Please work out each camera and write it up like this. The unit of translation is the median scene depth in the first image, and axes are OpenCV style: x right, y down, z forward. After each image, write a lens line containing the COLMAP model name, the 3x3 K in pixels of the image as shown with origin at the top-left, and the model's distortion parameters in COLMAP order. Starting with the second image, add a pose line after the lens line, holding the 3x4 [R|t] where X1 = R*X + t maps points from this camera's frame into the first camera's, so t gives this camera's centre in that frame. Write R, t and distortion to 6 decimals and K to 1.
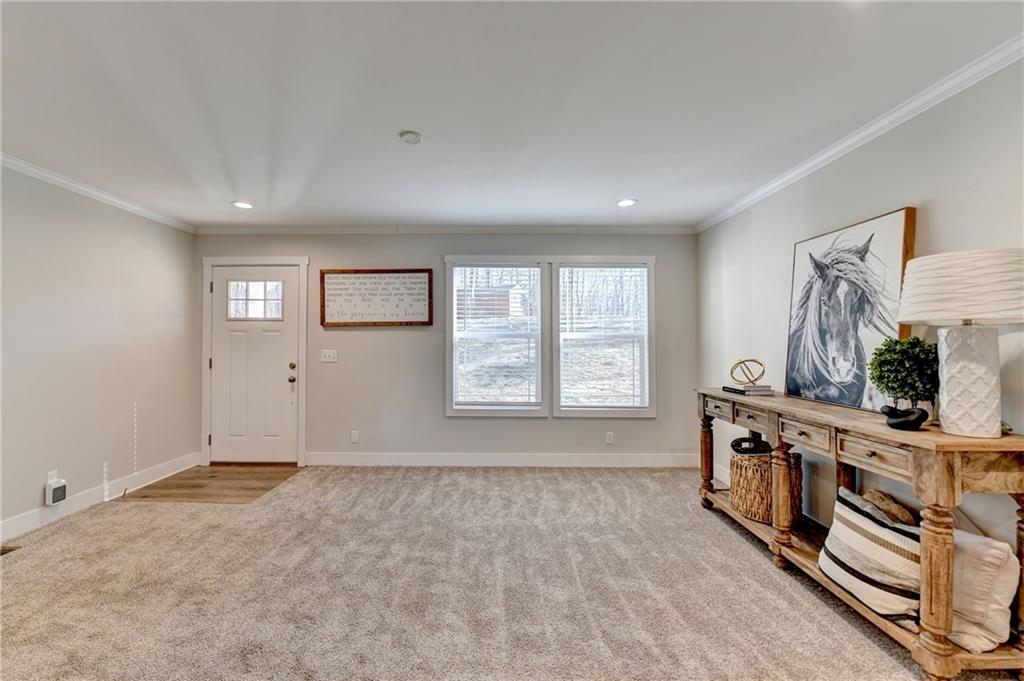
lens RADIAL K [[421.2, 0, 498.8], [0, 421.2, 335.3], [0, 0, 1]] dist [-0.017763, -0.001100]
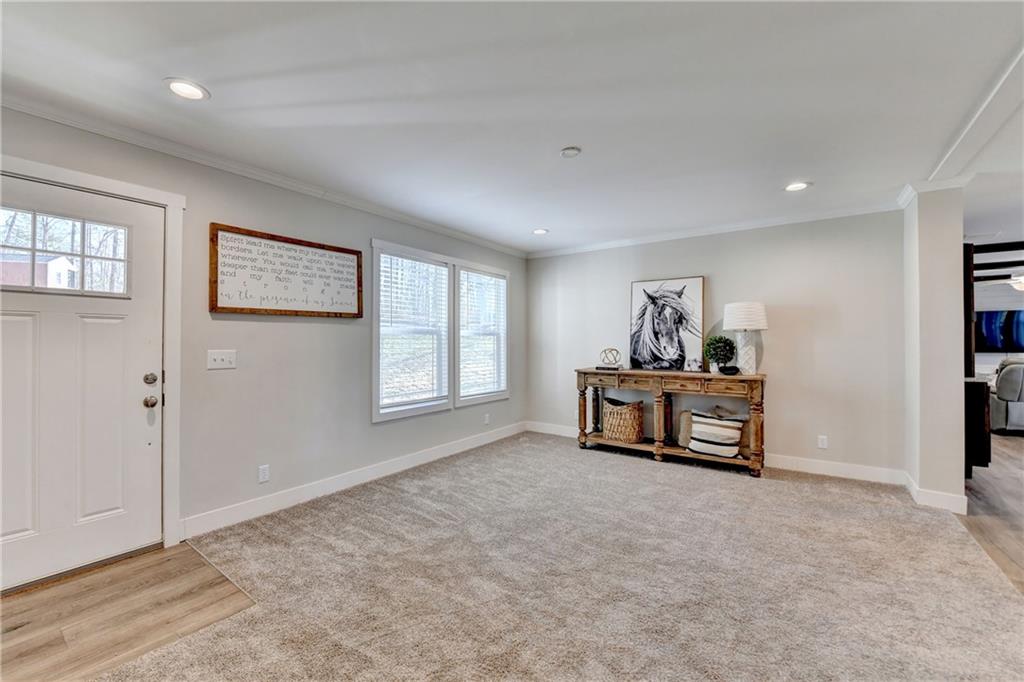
lens RADIAL K [[424.9, 0, 492.0], [0, 424.9, 336.0], [0, 0, 1]] dist [-0.014894, -0.001936]
pose [[0.580619, 0.007343, 0.814142, -0.836067], [-0.012358, 0.999924, -0.000205, 0.010757], [-0.814082, -0.009942, 0.580665, 0.344334]]
